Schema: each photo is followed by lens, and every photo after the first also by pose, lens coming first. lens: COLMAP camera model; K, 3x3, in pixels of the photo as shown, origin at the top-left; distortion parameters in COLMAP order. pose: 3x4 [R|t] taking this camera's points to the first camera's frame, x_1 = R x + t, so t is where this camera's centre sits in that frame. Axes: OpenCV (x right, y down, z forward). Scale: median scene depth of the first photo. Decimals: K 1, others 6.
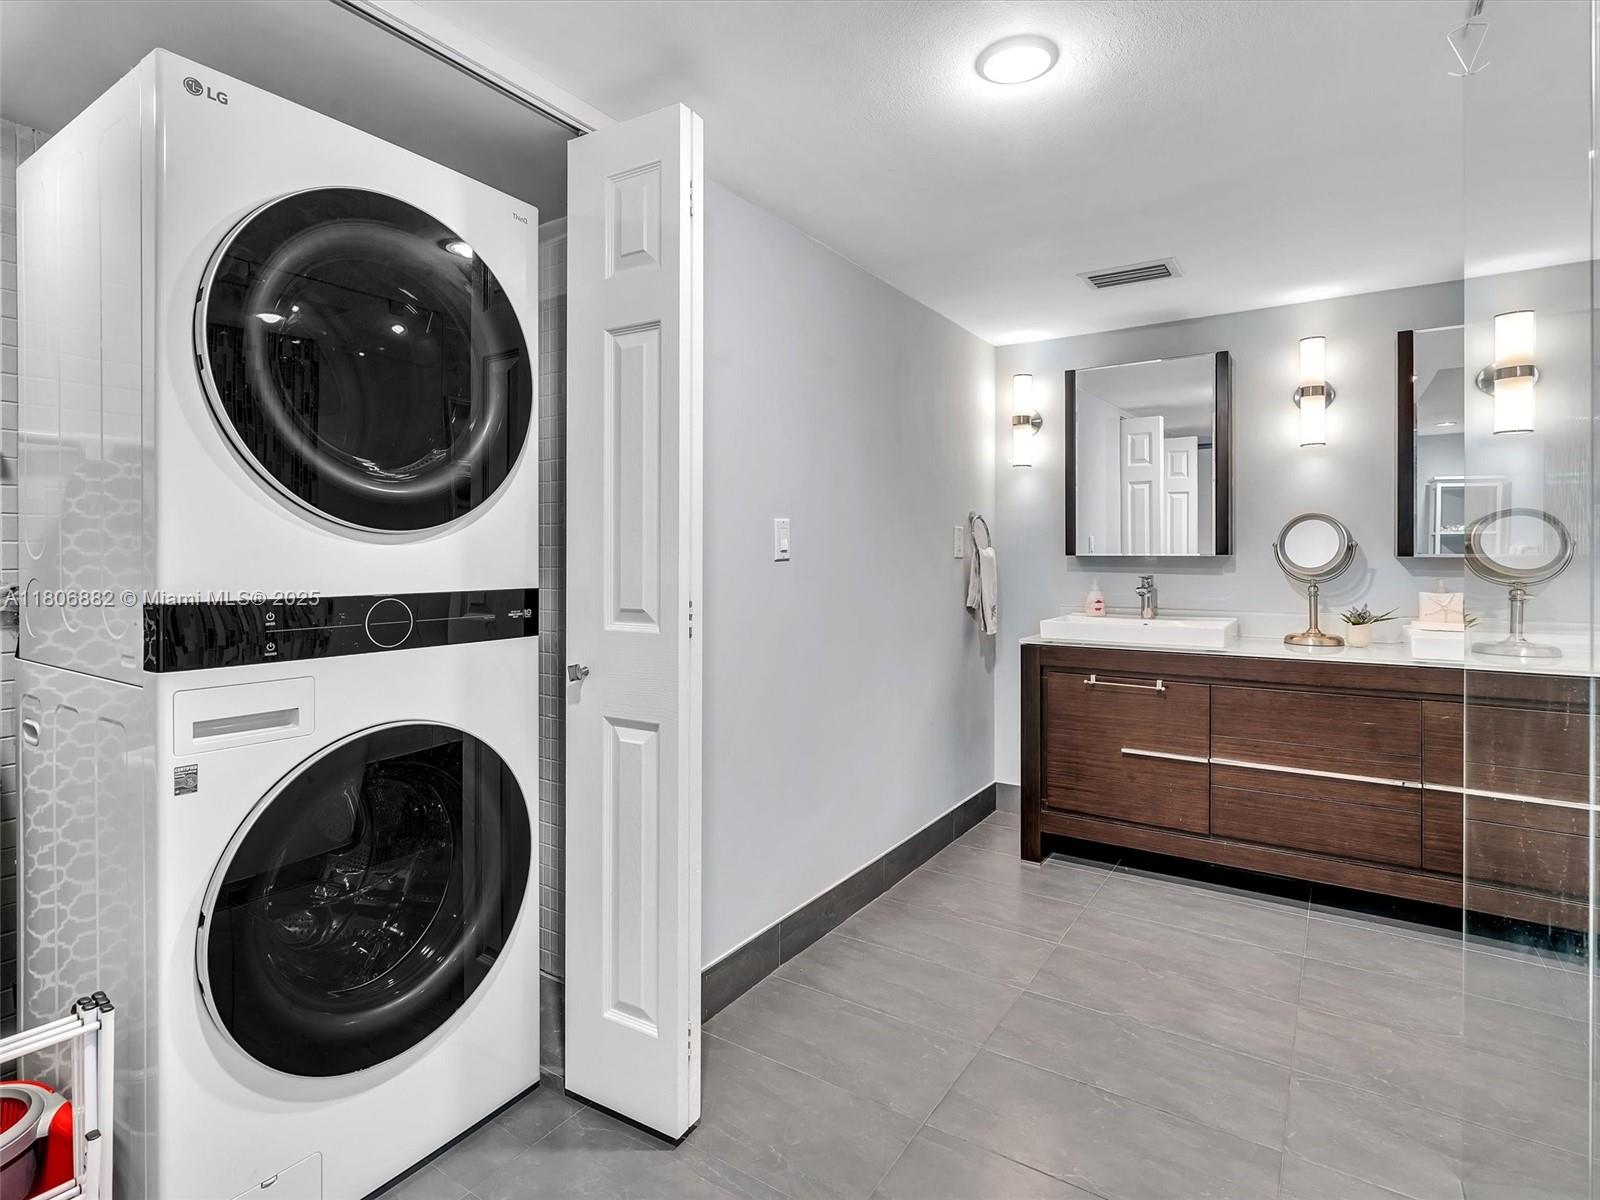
lens RADIAL K [[829.0, 0, 793.0], [0, 829.0, 552.7], [0, 0, 1]] dist [0.001918, 0.001769]
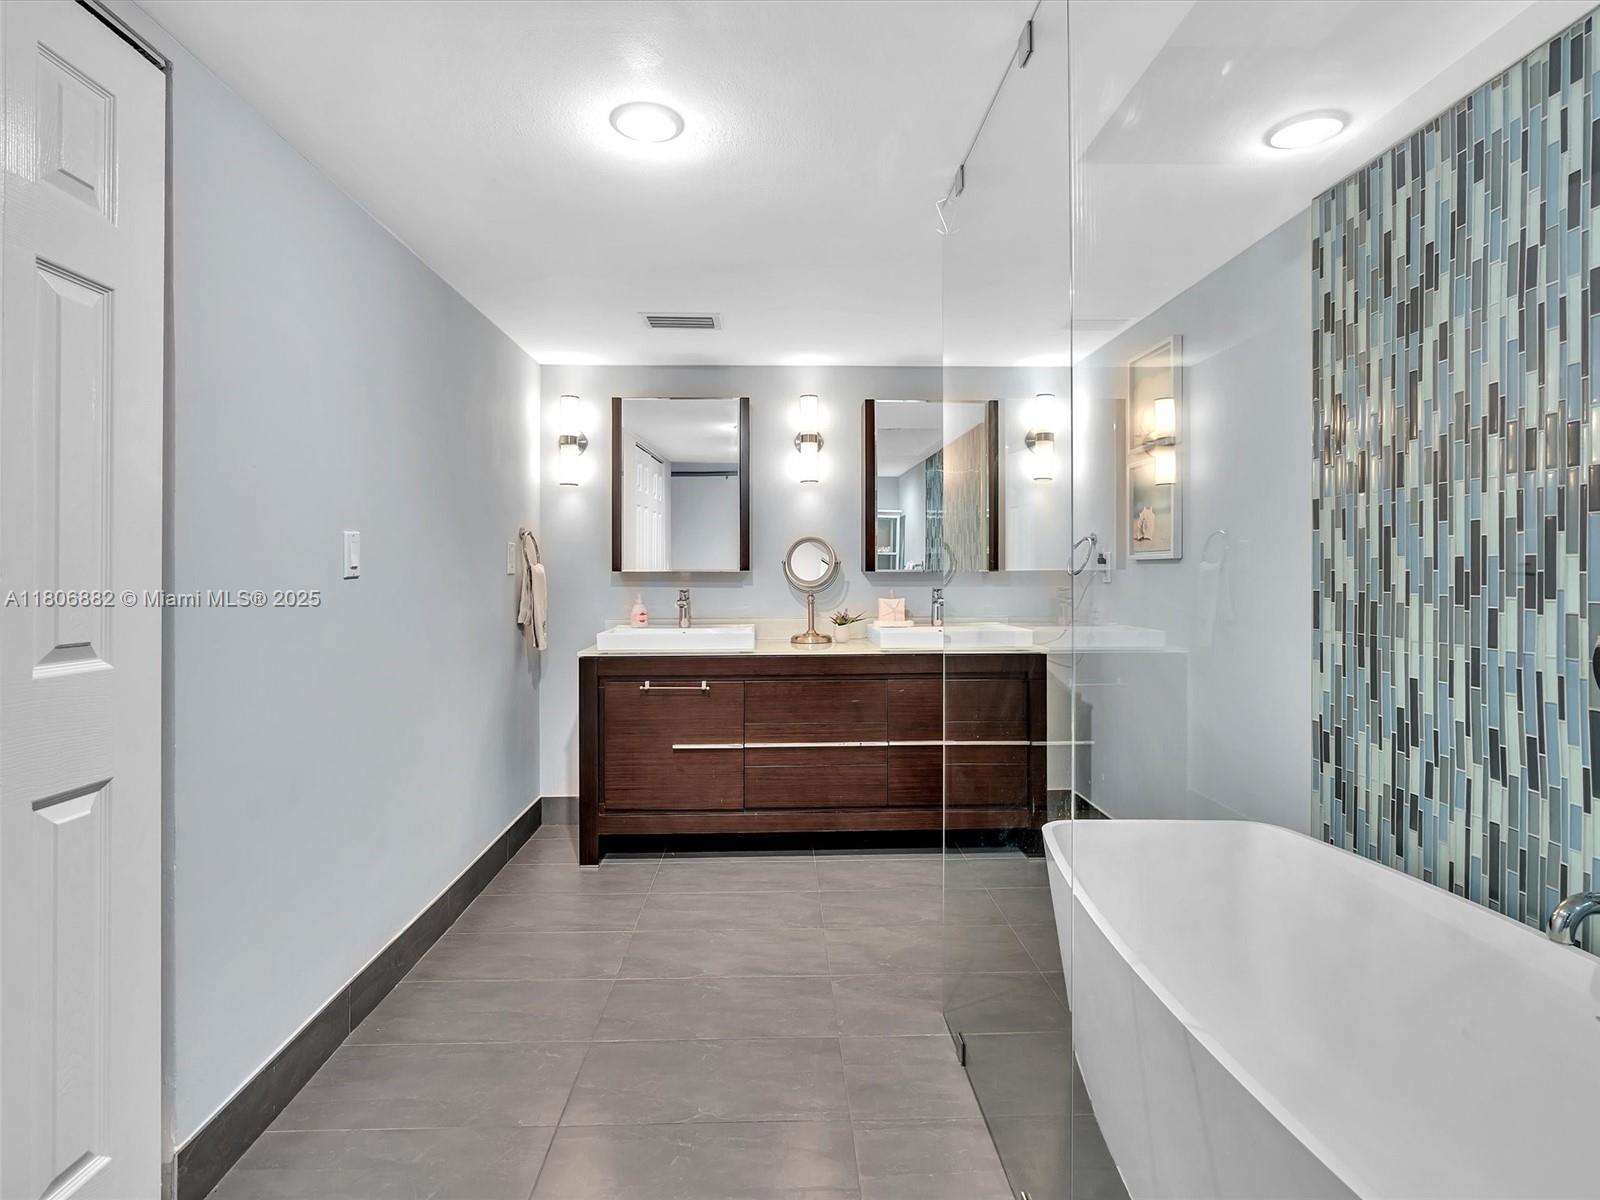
lens RADIAL K [[837.0, 0, 791.8], [0, 837.0, 563.4], [0, 0, 1]] dist [-0.000600, 0.002165]
pose [[0.819067, 0.002424, 0.573693, -0.111497], [0.001056, 0.999983, -0.005733, -0.000612], [-0.573697, 0.005301, 0.819050, -0.009451]]
